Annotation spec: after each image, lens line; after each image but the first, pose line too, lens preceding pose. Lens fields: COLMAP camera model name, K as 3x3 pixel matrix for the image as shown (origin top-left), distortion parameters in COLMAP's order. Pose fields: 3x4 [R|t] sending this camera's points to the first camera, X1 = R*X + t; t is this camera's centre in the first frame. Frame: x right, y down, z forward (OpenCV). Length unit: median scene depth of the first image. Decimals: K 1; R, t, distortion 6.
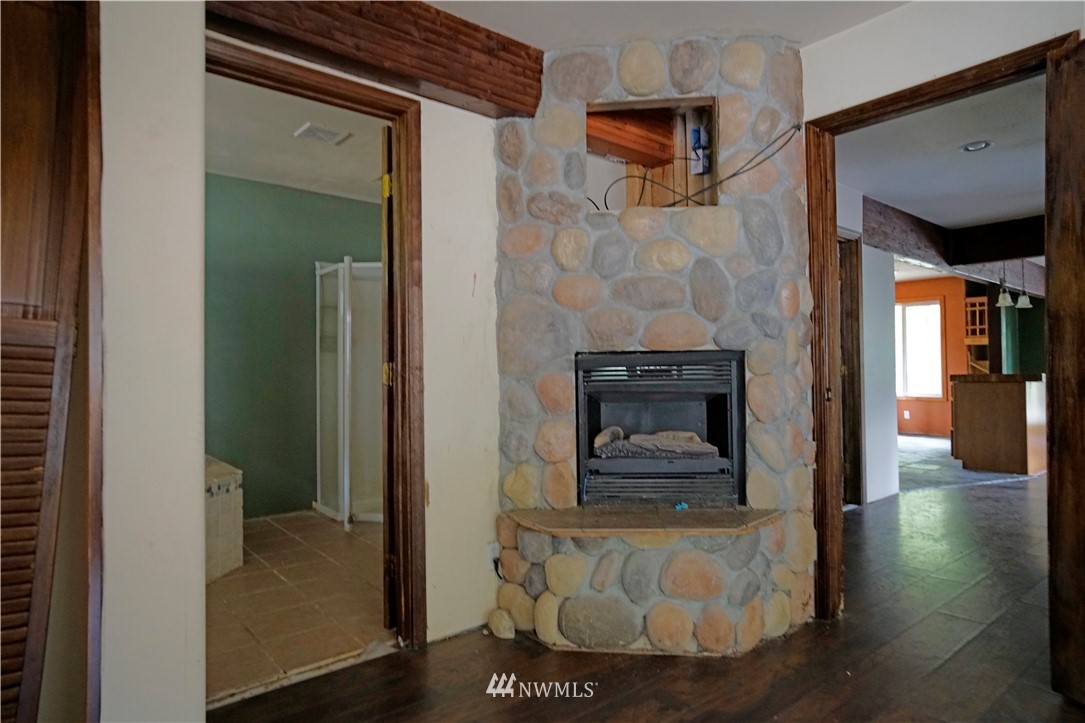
lens RADIAL K [[631.0, 0, 540.3], [0, 631.0, 362.1], [0, 0, 1]] dist [-0.017893, 0.023795]
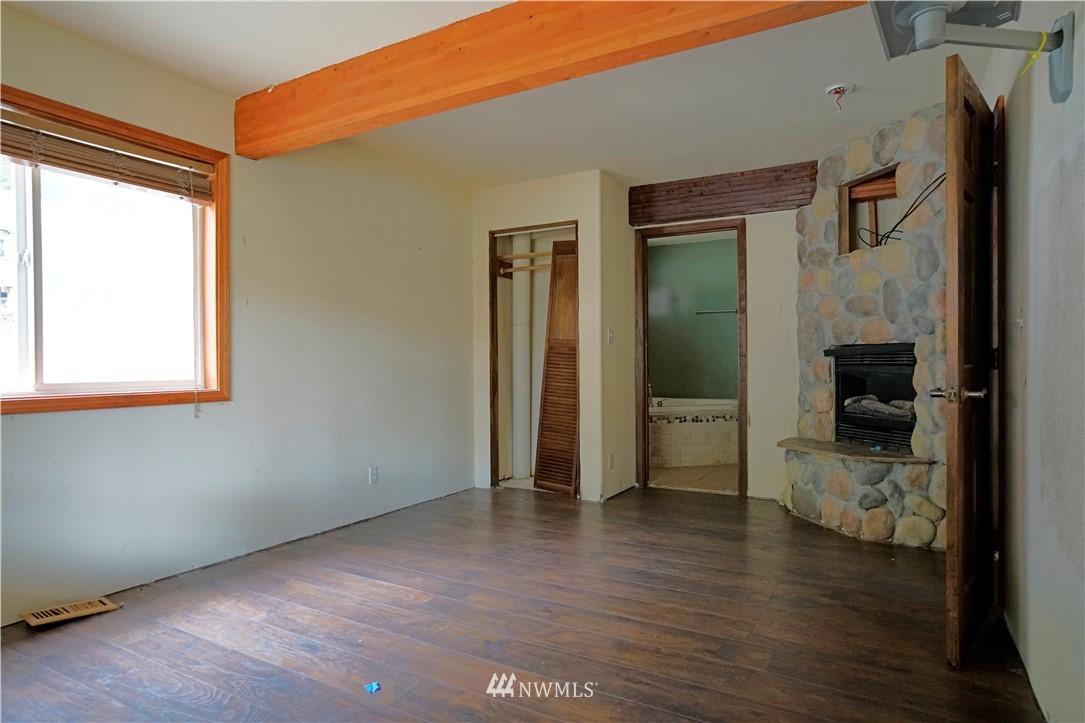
lens RADIAL K [[631.0, 0, 539.8], [0, 631.0, 359.6], [0, 0, 1]] dist [-0.017893, 0.023795]
pose [[0.362460, 0.003806, -0.931992, 1.290076], [0.025927, 0.999563, 0.014165, -0.022692], [0.931639, -0.029298, 0.362203, -0.273812]]
